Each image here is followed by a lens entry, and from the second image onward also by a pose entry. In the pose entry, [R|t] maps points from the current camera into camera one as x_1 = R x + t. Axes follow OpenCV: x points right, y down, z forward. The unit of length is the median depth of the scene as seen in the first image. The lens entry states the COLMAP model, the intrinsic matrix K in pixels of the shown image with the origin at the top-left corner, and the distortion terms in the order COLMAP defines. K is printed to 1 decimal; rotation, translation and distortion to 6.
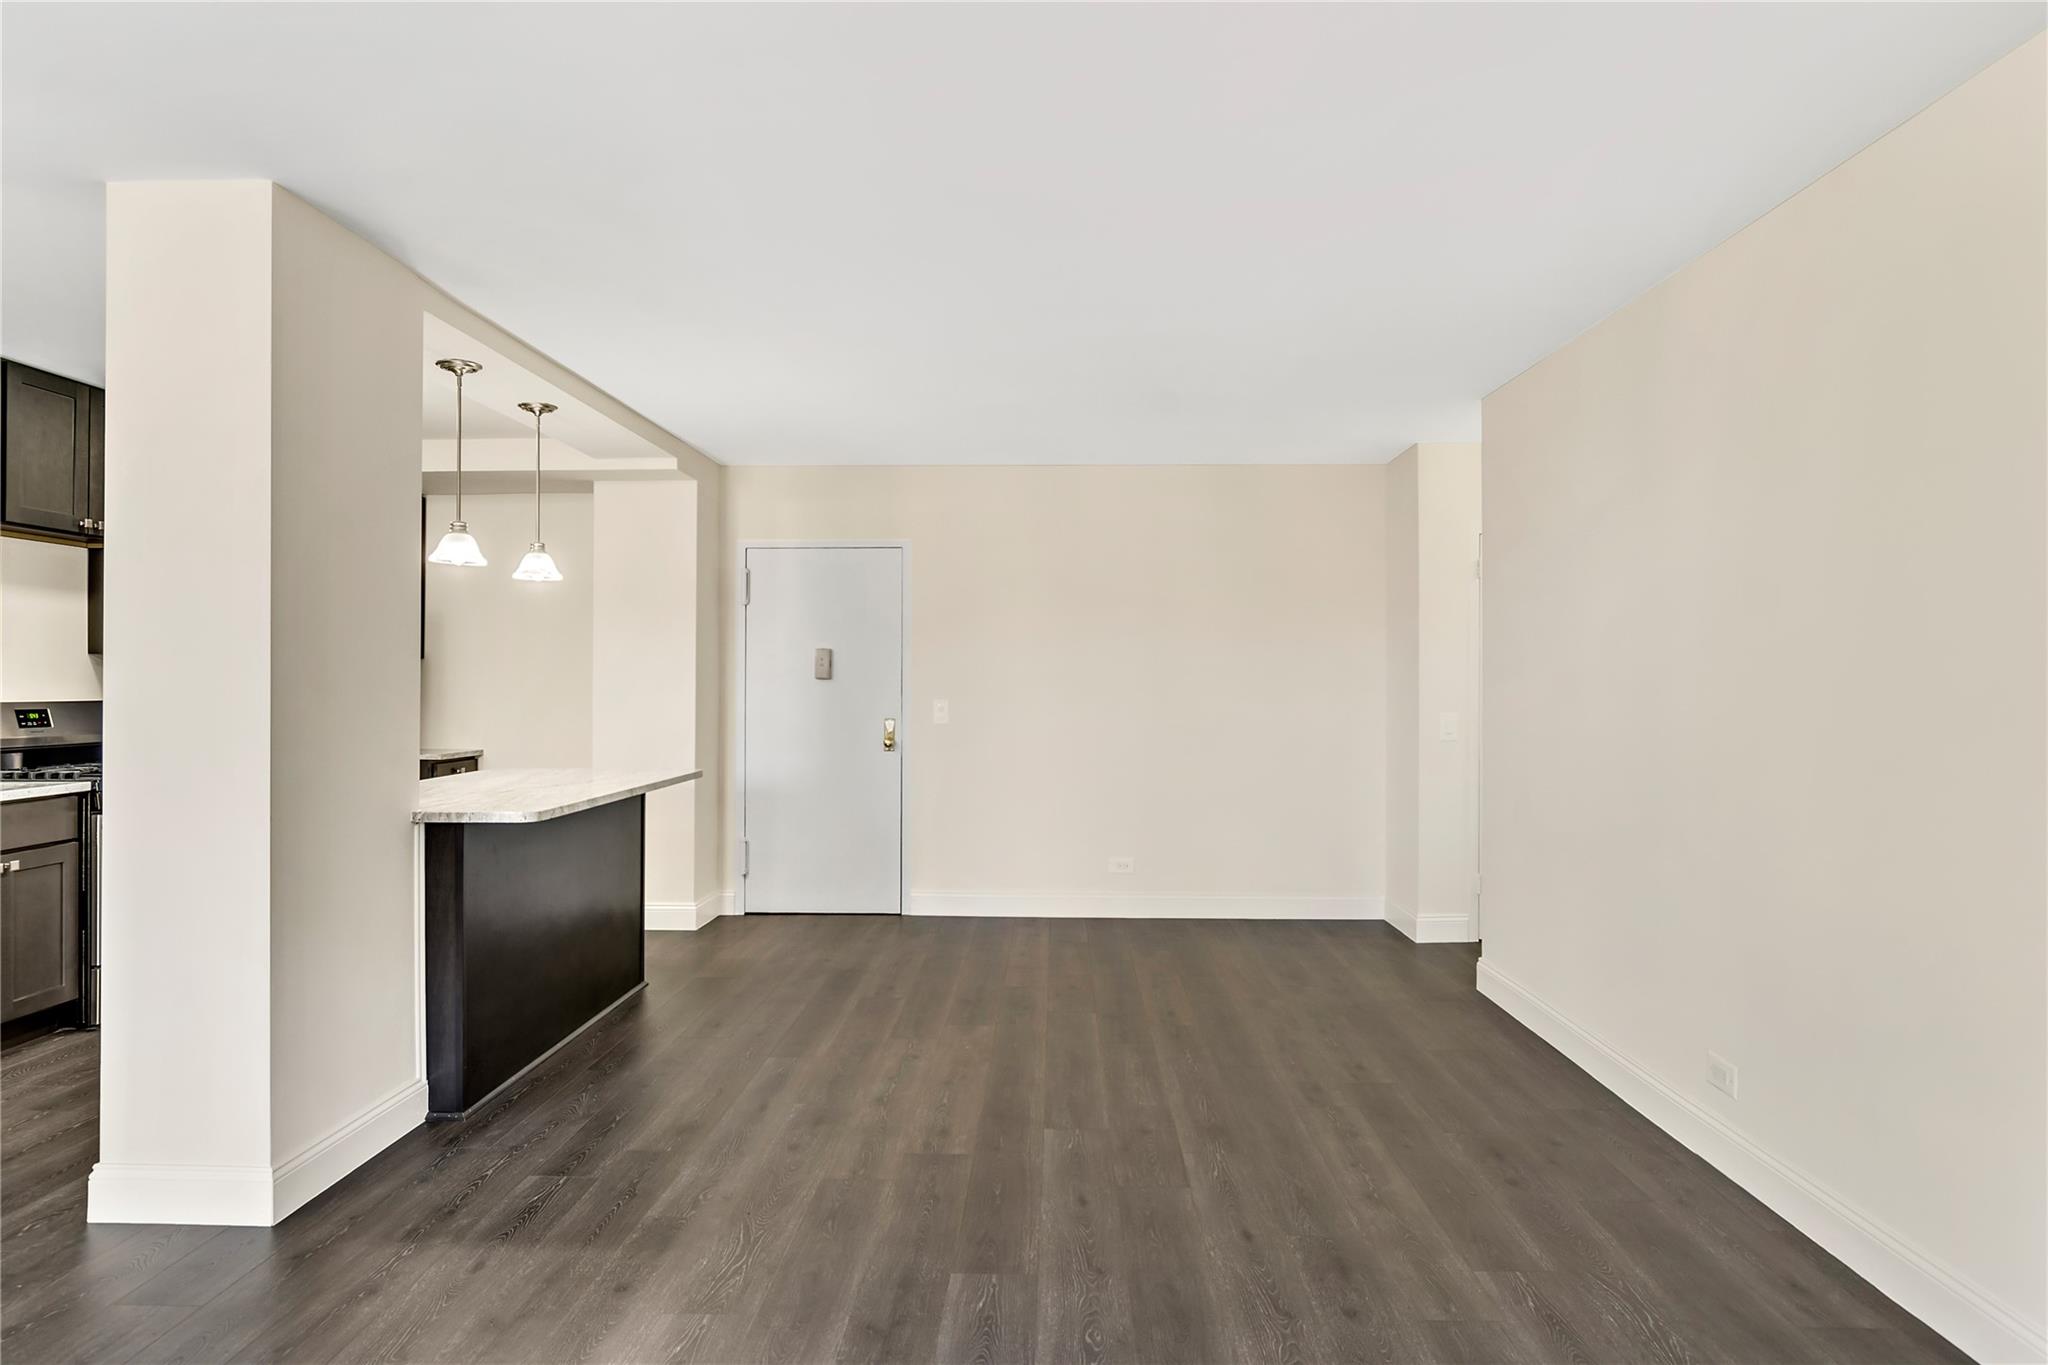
lens RADIAL K [[1182.1, 0, 1030.0], [0, 1182.1, 689.8], [0, 0, 1]] dist [0.001956, -0.013239]
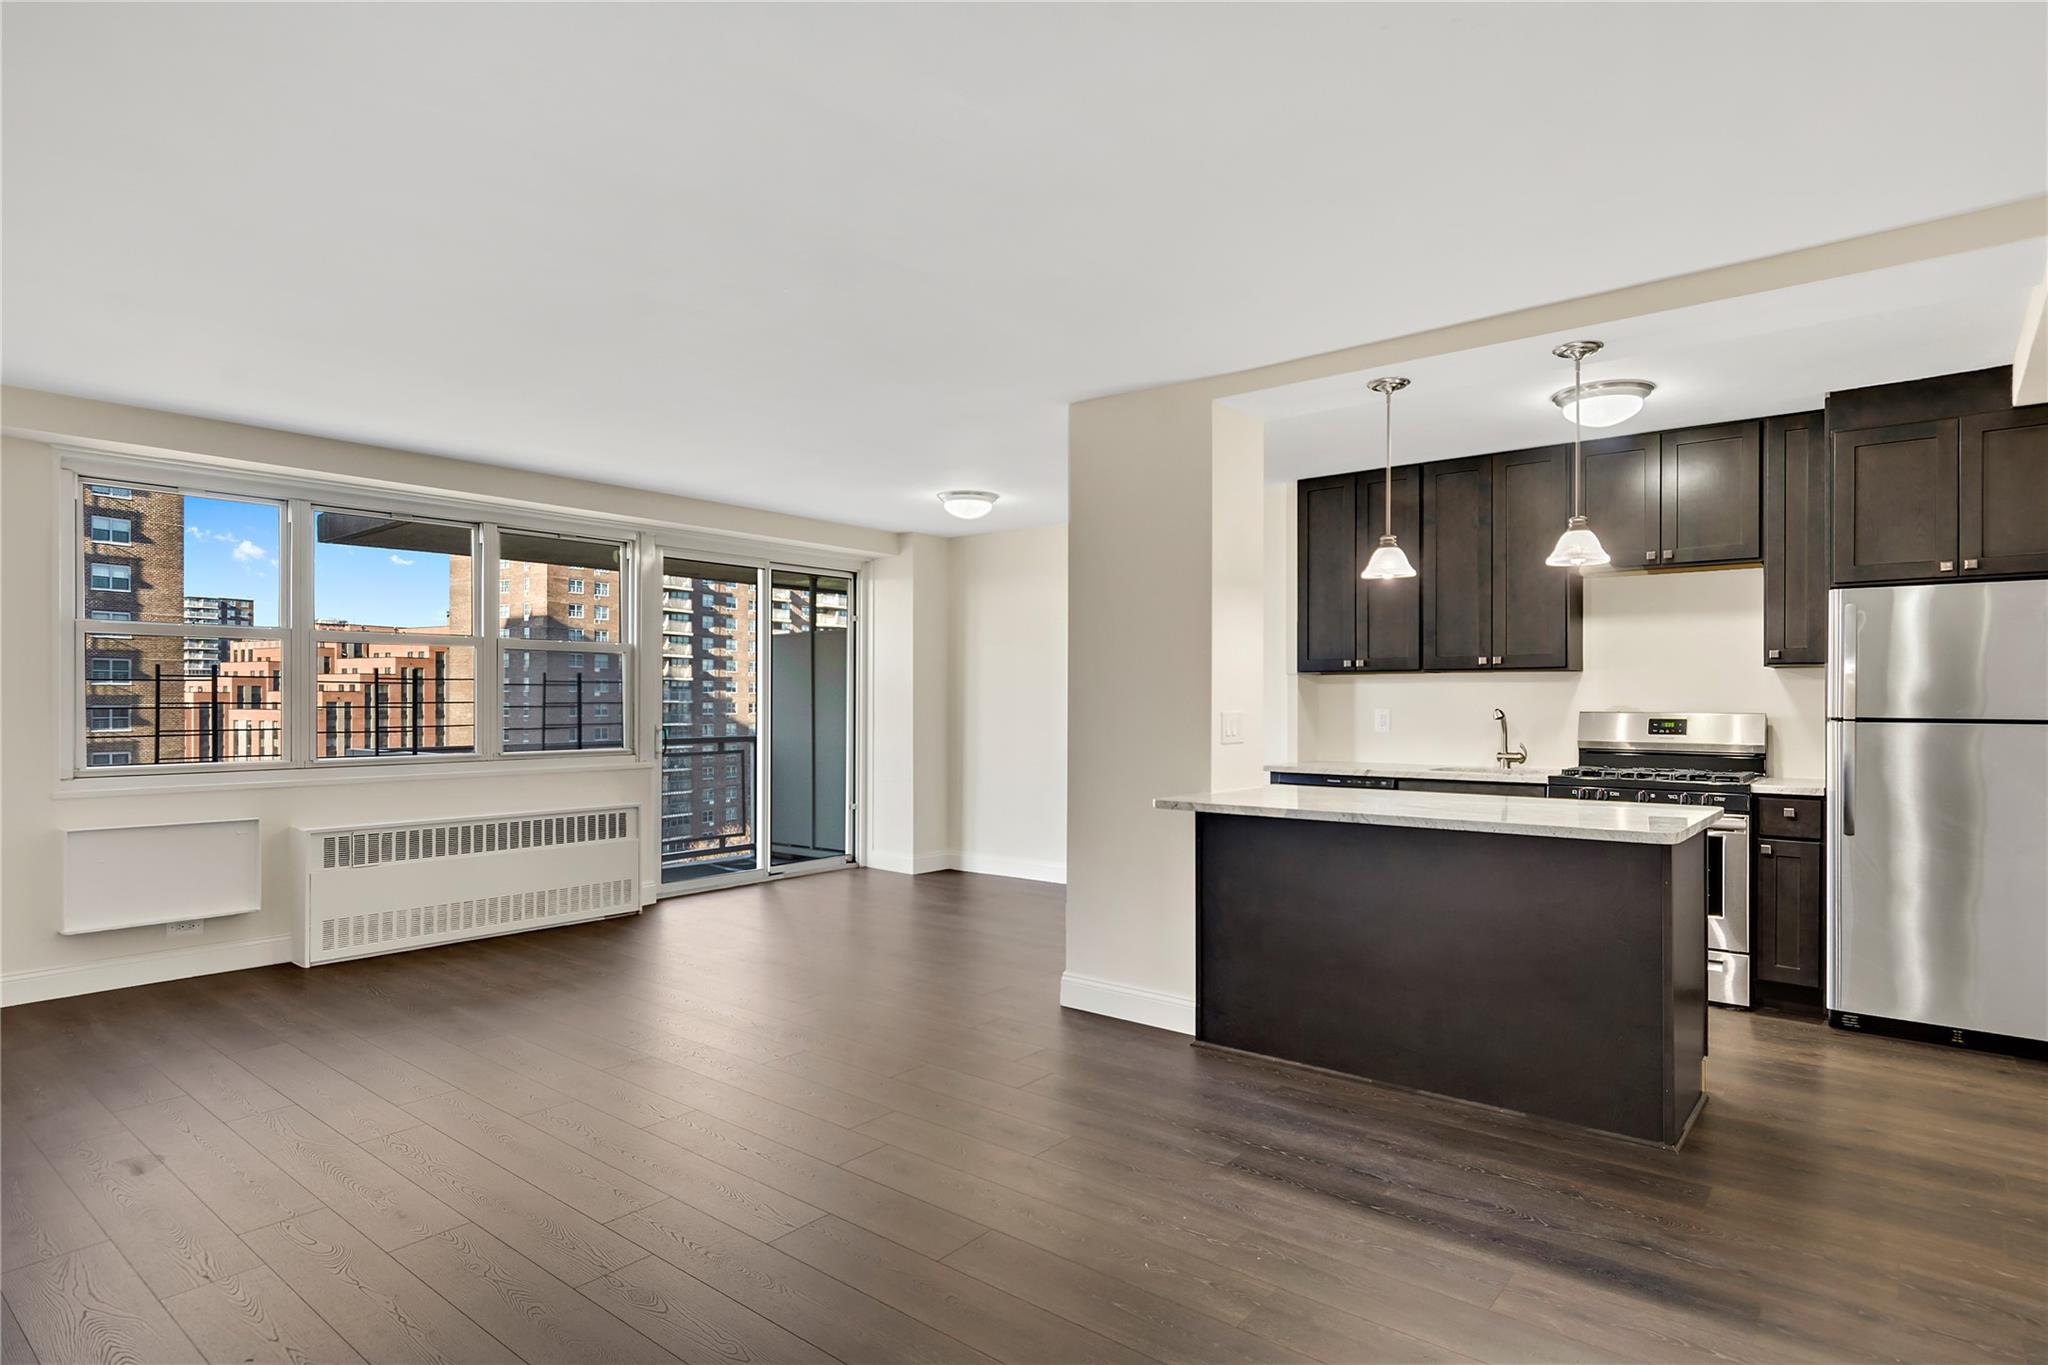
lens RADIAL K [[1092.4, 0, 1028.6], [0, 1092.4, 697.2], [0, 0, 1]] dist [0.001221, 0.000406]
pose [[-0.610959, -0.006870, -0.791633, 0.521440], [-0.007238, 0.999969, -0.003092, 0.003717], [0.791629, 0.003840, -0.610990, 1.505342]]
